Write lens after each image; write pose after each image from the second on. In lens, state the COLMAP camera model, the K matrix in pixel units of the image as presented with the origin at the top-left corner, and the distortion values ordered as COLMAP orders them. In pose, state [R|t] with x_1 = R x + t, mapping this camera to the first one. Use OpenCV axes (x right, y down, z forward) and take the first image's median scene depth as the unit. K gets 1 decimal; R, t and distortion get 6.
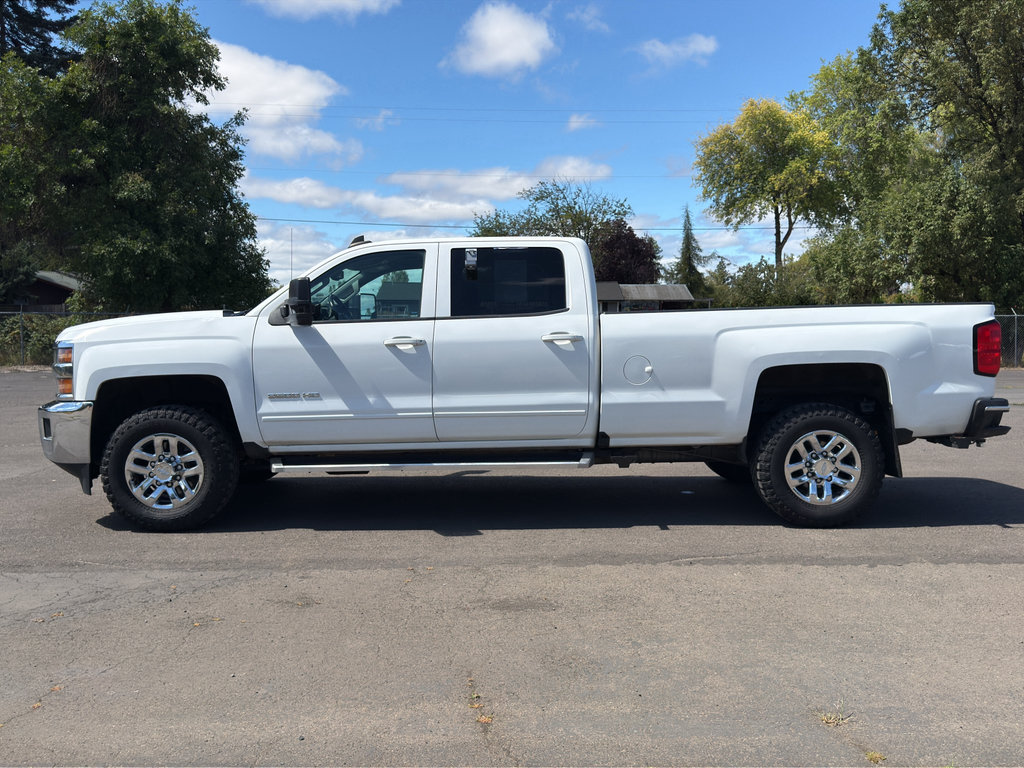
lens RADIAL K [[910.4, 0, 518.3], [0, 910.4, 380.2], [0, 0, 1]] dist [0.088043, -0.161743]
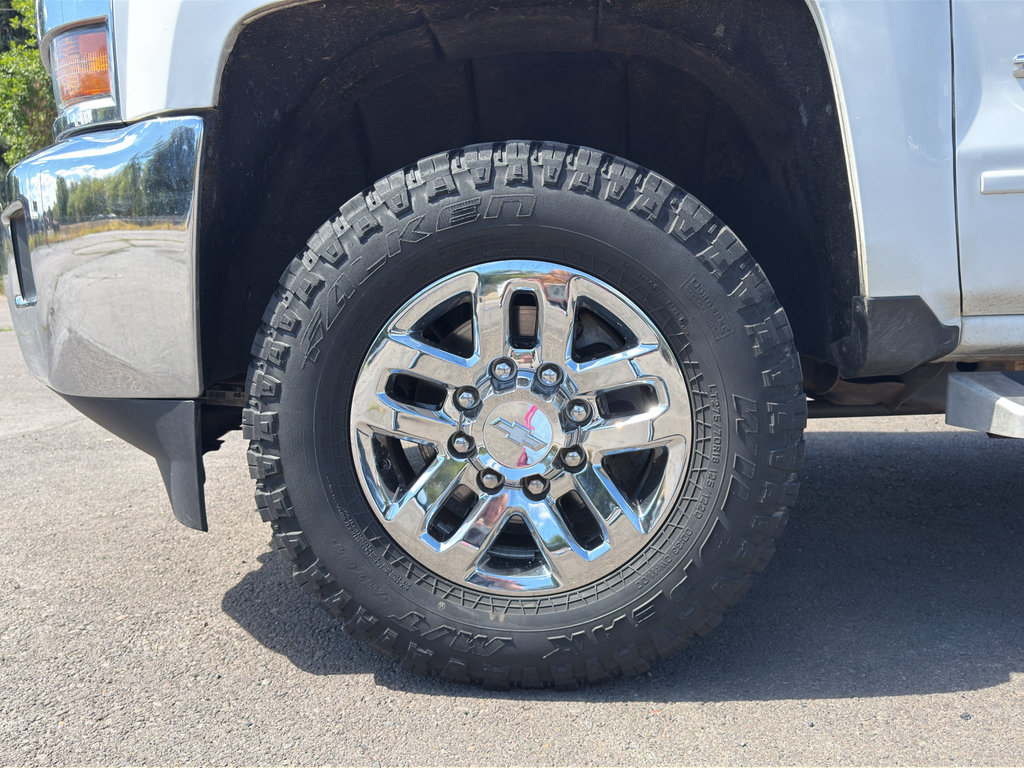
lens RADIAL K [[905.9, 0, 503.4], [0, 905.9, 383.5], [0, 0, 1]] dist [0.093913, -0.145872]
pose [[0.996144, -0.004801, -0.087598, -0.368351], [0.011387, 0.997131, 0.074840, 0.070366], [0.086988, -0.075549, 0.993341, 0.777053]]
